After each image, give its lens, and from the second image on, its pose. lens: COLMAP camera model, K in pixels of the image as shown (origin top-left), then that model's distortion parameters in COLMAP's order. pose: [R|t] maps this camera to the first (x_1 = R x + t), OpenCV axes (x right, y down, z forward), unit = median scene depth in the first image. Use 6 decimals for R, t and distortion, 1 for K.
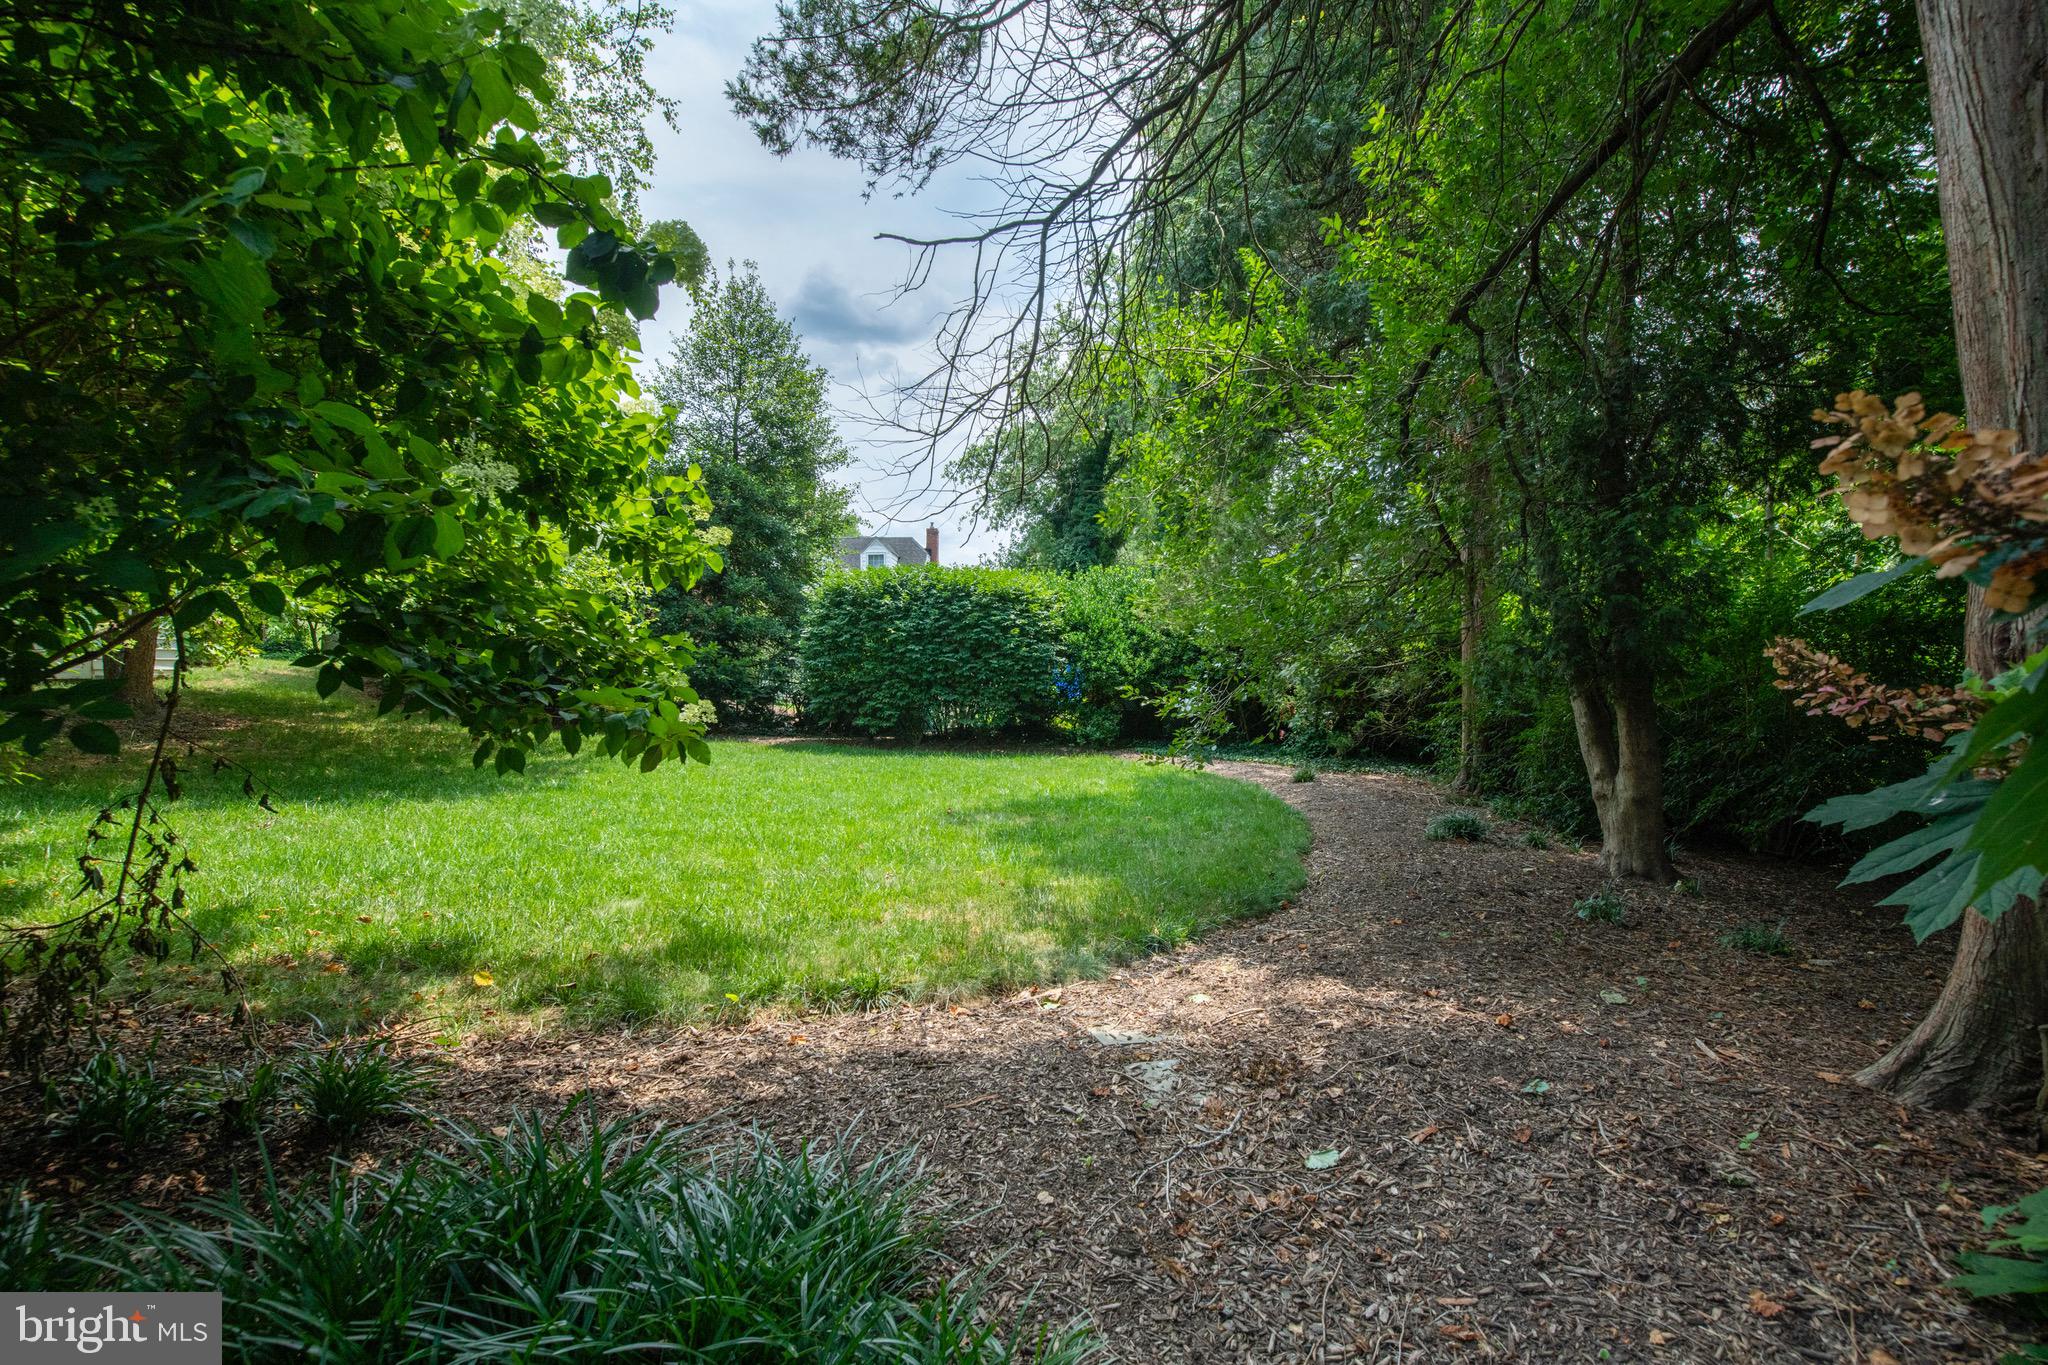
lens RADIAL K [[881.4, 0, 1026.9], [0, 881.4, 677.8], [0, 0, 1]] dist [-0.004835, -0.008295]
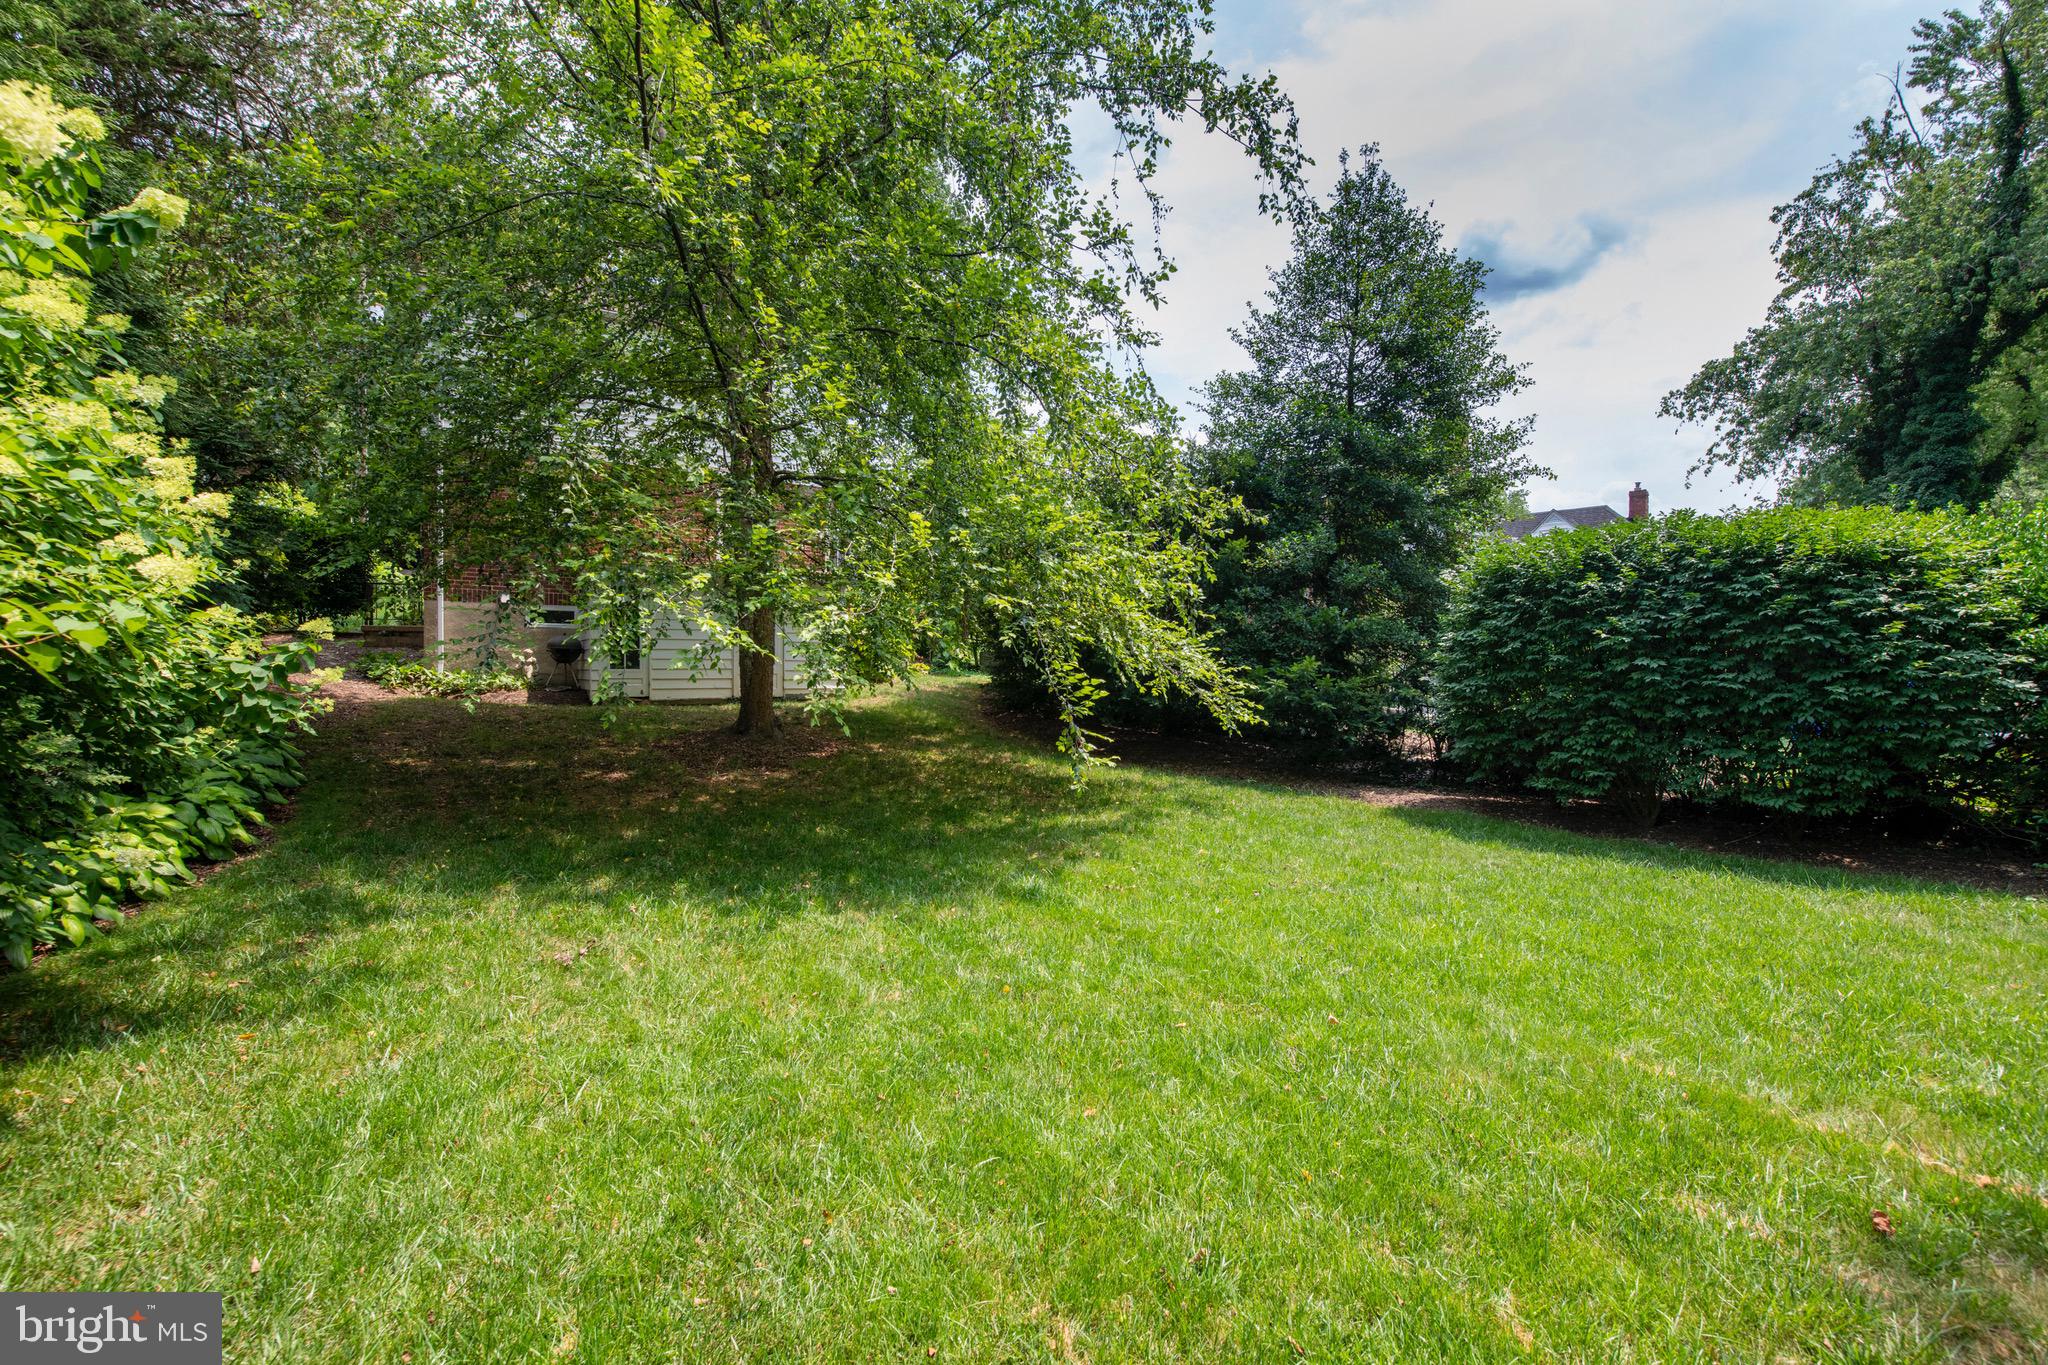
lens RADIAL K [[881.4, 0, 1026.9], [0, 881.4, 677.8], [0, 0, 1]] dist [-0.004835, -0.008295]
pose [[0.761268, 0.000781, -0.648437, -0.058376], [-0.002506, 0.999995, -0.001738, -0.019867], [0.648433, 0.002948, 0.761266, 0.276480]]
